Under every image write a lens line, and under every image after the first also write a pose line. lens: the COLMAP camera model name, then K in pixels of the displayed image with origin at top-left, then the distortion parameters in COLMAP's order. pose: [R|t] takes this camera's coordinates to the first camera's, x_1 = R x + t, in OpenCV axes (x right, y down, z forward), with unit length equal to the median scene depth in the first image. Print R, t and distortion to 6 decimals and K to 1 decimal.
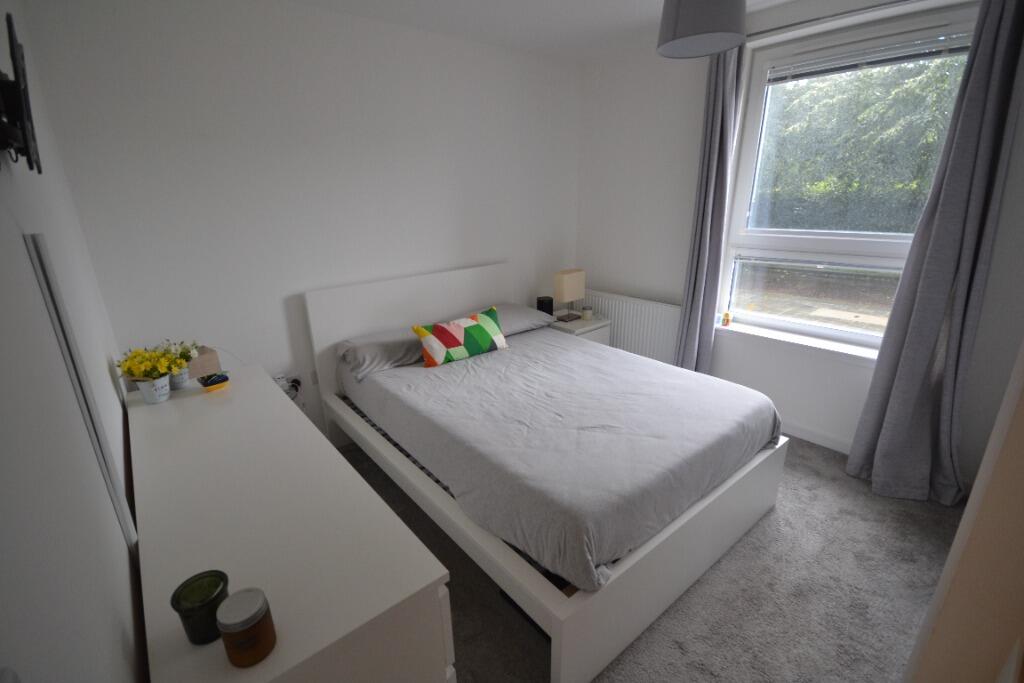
lens RADIAL K [[459.8, 0, 506.4], [0, 459.8, 344.1], [0, 0, 1]] dist [0.001188, 0.000053]
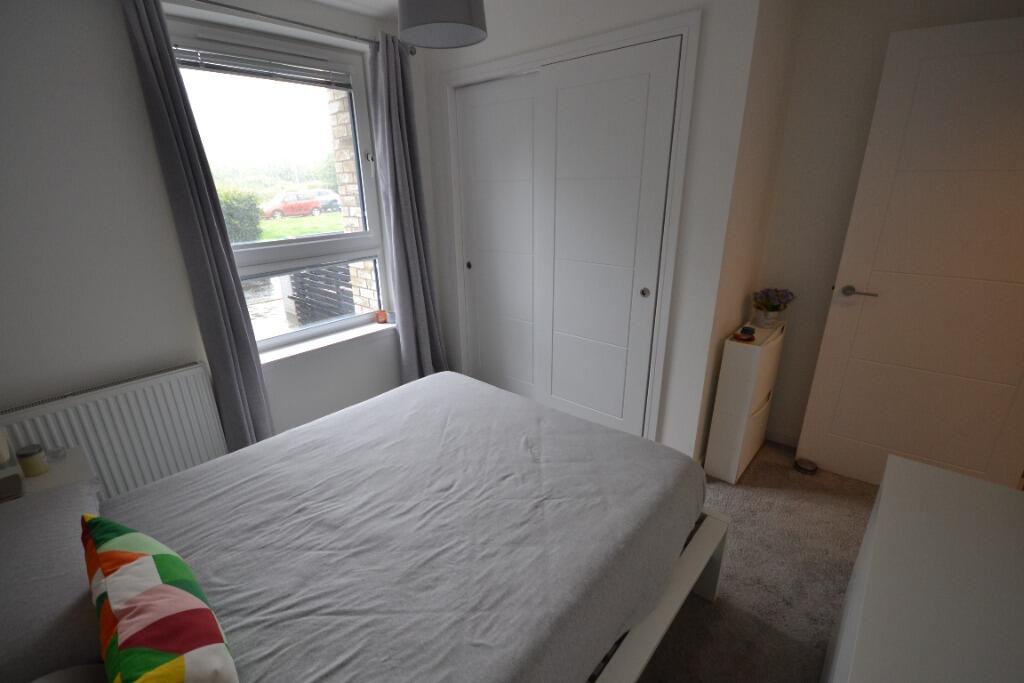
lens RADIAL K [[459.8, 0, 506.7], [0, 459.8, 340.8], [0, 0, 1]] dist [0.001188, 0.000053]
pose [[-0.153181, -0.289782, 0.944755, -0.449431], [0.335828, 0.883873, 0.325558, -0.244307], [-0.929384, 0.367145, -0.038076, 0.778666]]
